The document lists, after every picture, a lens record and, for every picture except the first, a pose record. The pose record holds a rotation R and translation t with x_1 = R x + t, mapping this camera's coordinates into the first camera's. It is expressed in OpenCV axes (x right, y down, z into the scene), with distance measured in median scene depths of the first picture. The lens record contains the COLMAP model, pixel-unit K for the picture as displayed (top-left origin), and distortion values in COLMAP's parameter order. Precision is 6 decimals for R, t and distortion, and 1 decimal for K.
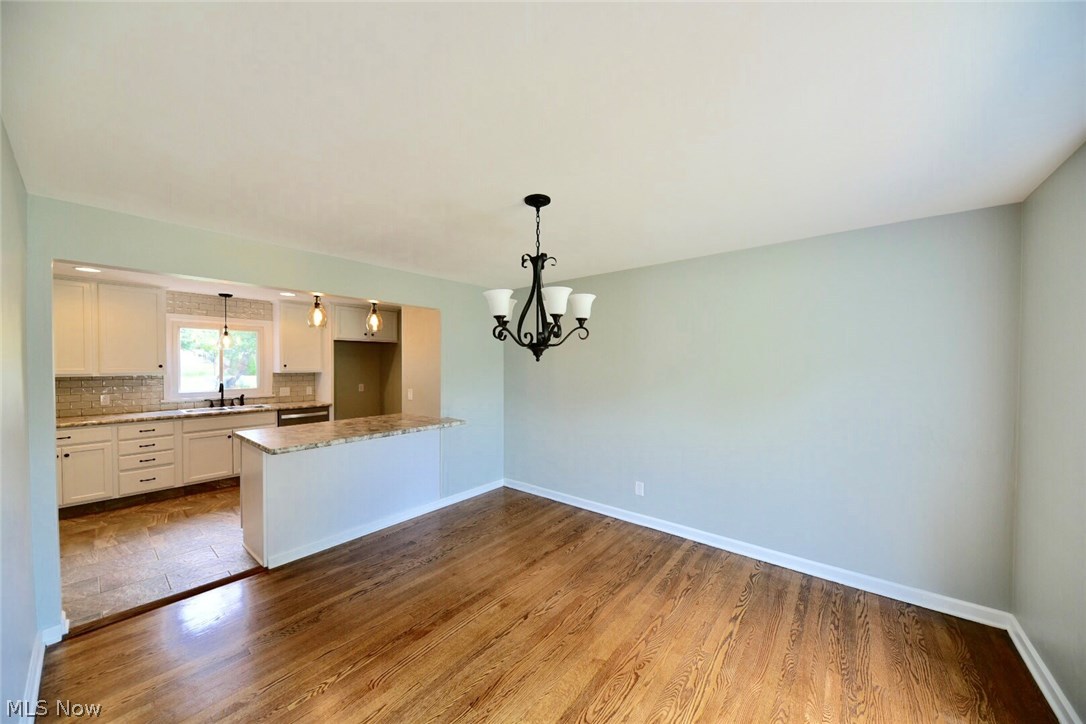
lens RADIAL K [[374.9, 0, 540.4], [0, 374.9, 368.8], [0, 0, 1]] dist [0.008689, -0.005921]
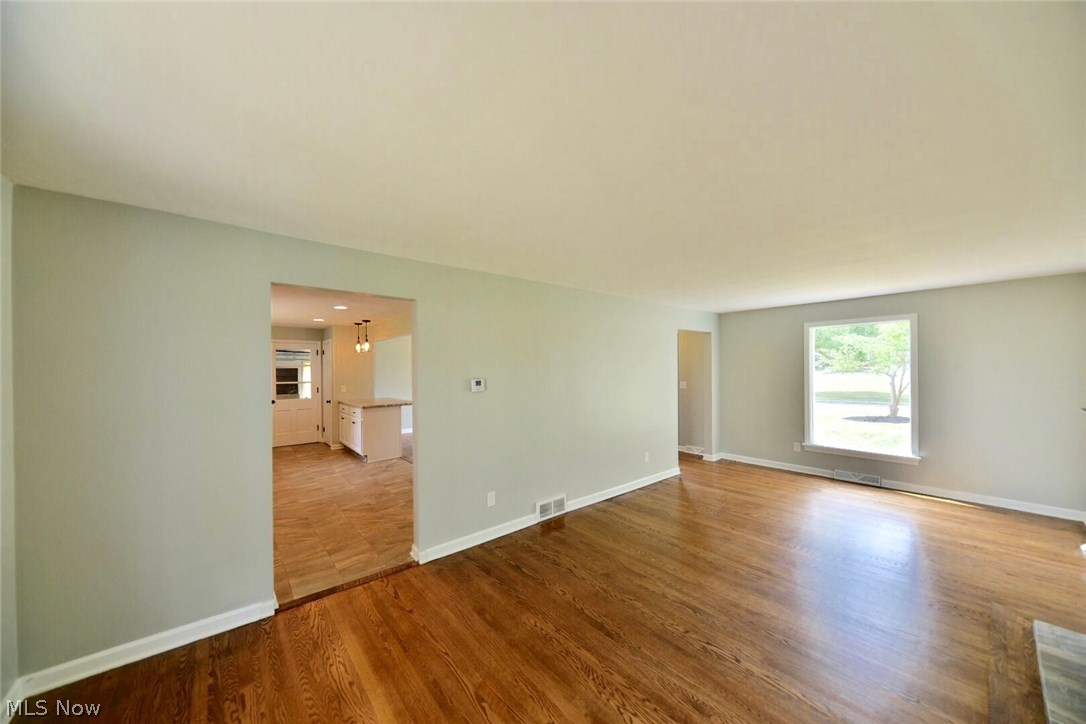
lens RADIAL K [[374.9, 0, 540.4], [0, 374.9, 368.8], [0, 0, 1]] dist [0.008689, -0.005921]
pose [[0.190428, -0.003879, 0.981693, -1.741865], [0.027815, 0.999612, -0.001446, 0.004163], [-0.981307, 0.027581, 0.190462, -0.188406]]
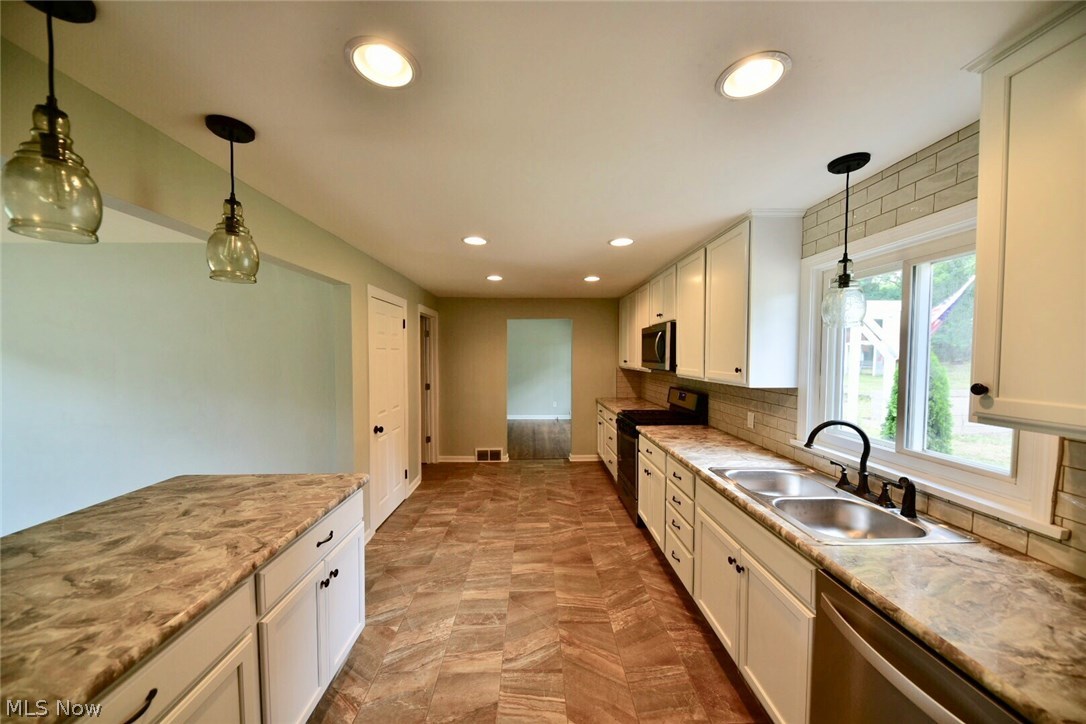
lens RADIAL K [[374.9, 0, 540.4], [0, 374.9, 368.8], [0, 0, 1]] dist [0.008689, -0.005921]
pose [[-0.758857, 0.022352, -0.650874, -0.431217], [-0.014589, 0.998577, 0.051301, -0.029605], [0.651094, 0.048426, -0.757451, 1.140340]]
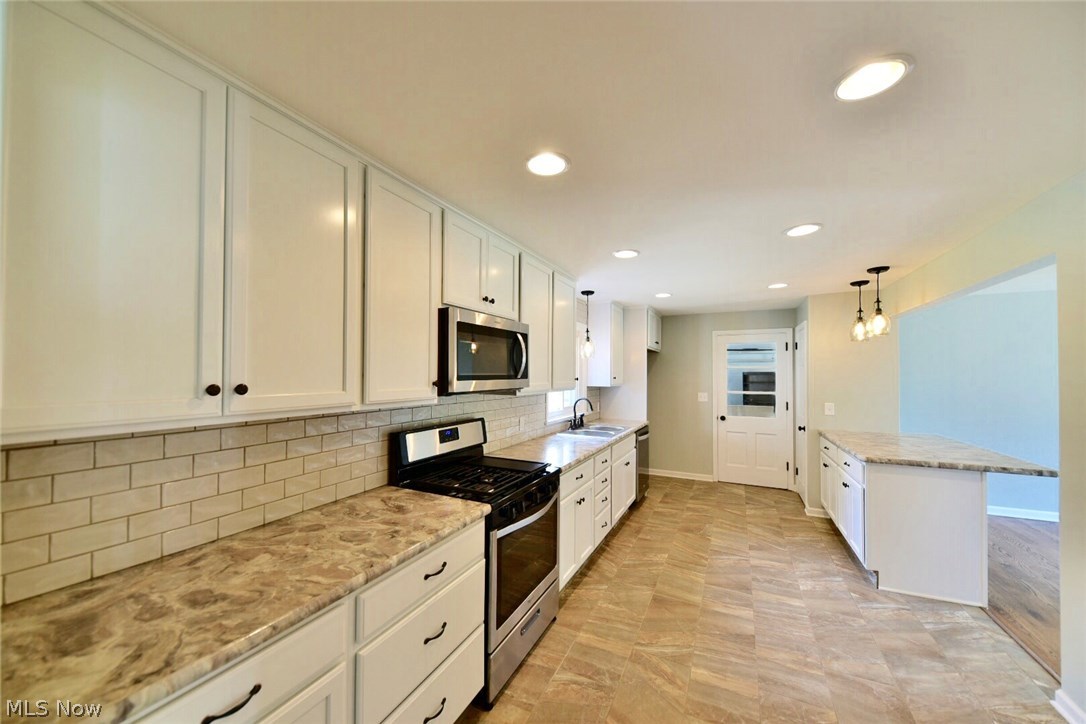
lens RADIAL K [[400.9, 0, 533.8], [0, 400.9, 368.3], [0, 0, 1]] dist [-0.000051, -0.000187]
pose [[0.974911, 0.005892, 0.222519, -1.201612], [0.000891, 0.999538, -0.030370, -0.003607], [-0.222595, 0.029806, 0.974455, 0.188227]]
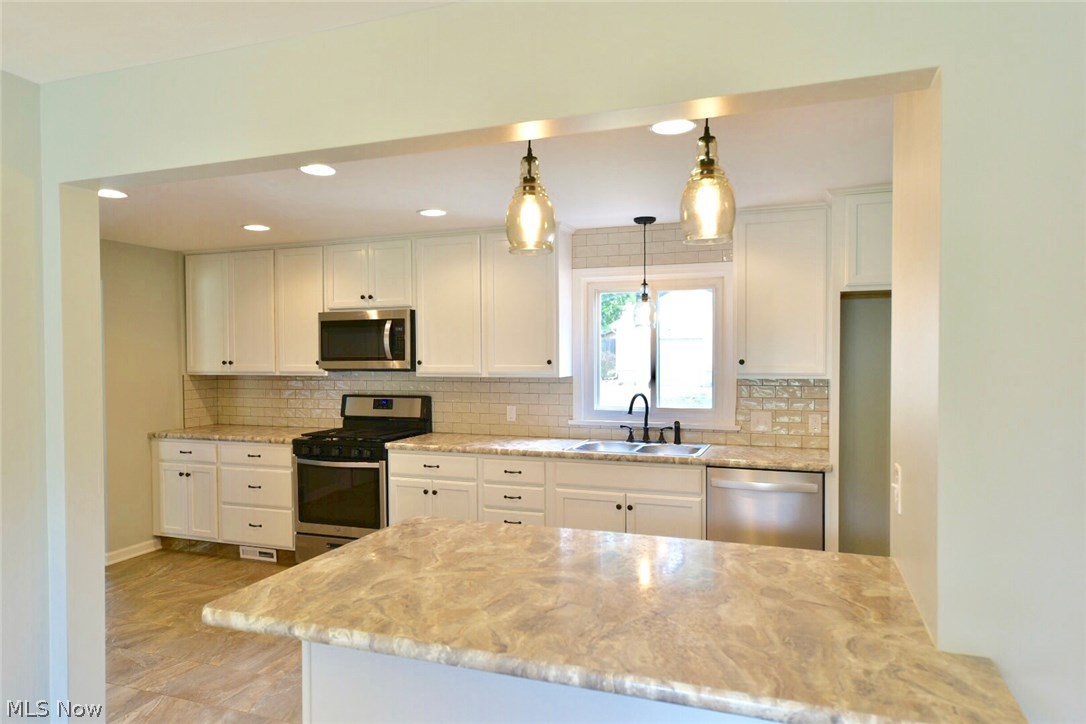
lens RADIAL K [[698.3, 0, 537.9], [0, 698.3, 365.2], [0, 0, 1]] dist [0.019824, 0.000956]
pose [[0.313507, 0.011871, -0.949512, 0.003170], [-0.010436, 0.999905, 0.009055, -0.010981], [0.949529, 0.007070, 0.313601, 0.605319]]
